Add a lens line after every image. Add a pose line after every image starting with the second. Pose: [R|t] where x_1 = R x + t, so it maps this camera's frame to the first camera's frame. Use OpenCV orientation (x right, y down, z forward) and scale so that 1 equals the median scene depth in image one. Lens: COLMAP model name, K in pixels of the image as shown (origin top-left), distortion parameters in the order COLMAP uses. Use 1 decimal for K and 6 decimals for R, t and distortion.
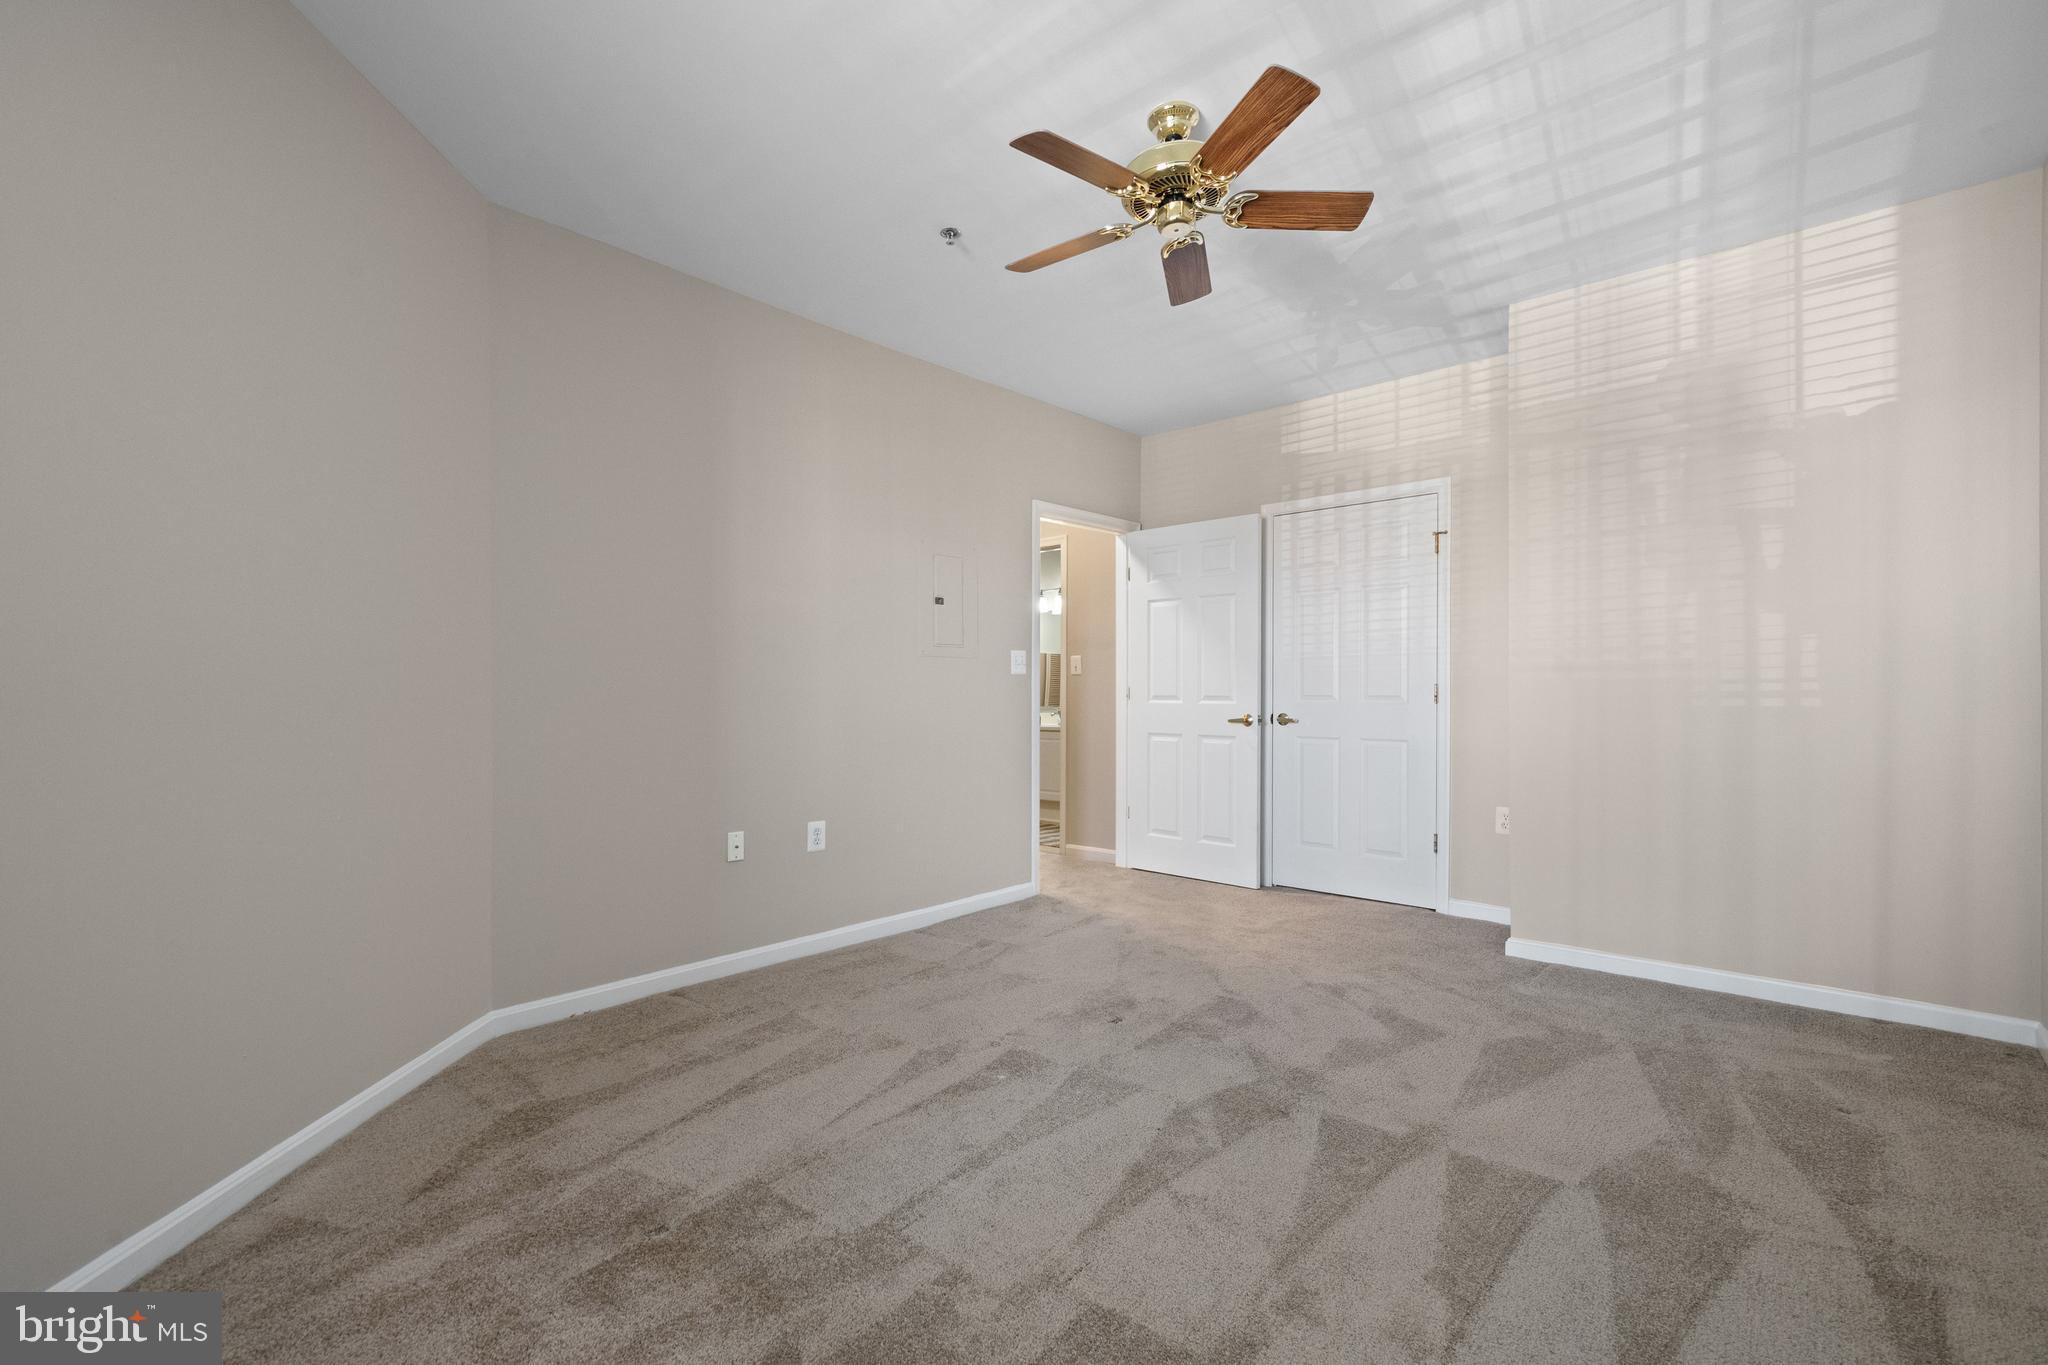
lens RADIAL K [[886.8, 0, 1077.8], [0, 886.8, 690.9], [0, 0, 1]] dist [0.000389, 0.000061]
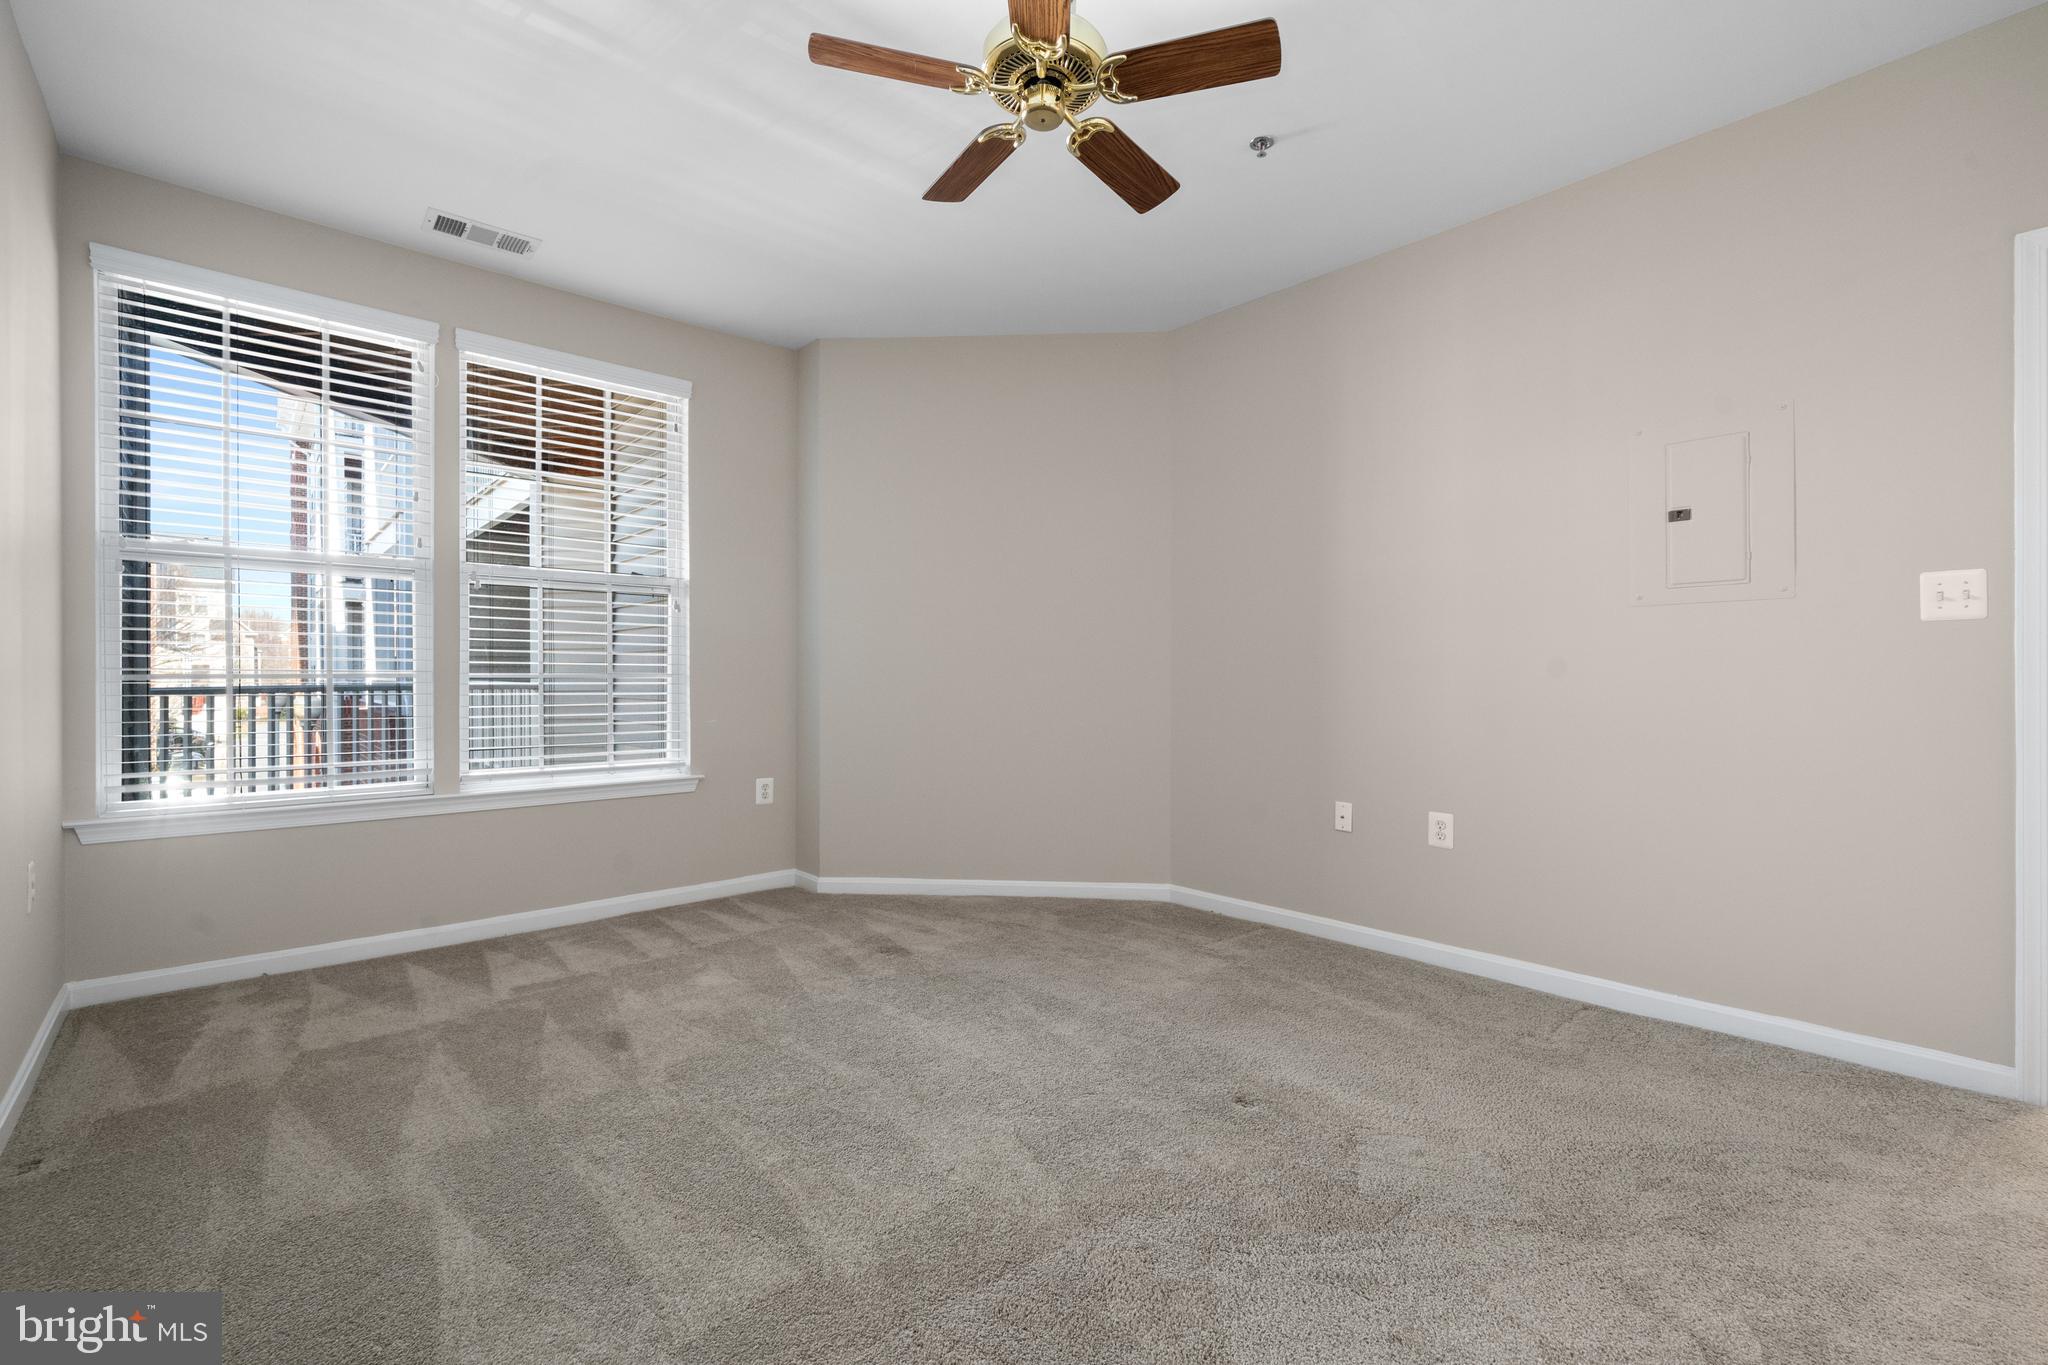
lens RADIAL K [[908.0, 0, 1025.9], [0, 908.0, 677.8], [0, 0, 1]] dist [0.001061, 0.000230]
pose [[-0.139441, 0.001593, -0.990229, 0.664725], [0.003157, 0.999994, 0.001164, 0.014787], [0.990225, -0.002964, -0.139445, 0.762221]]
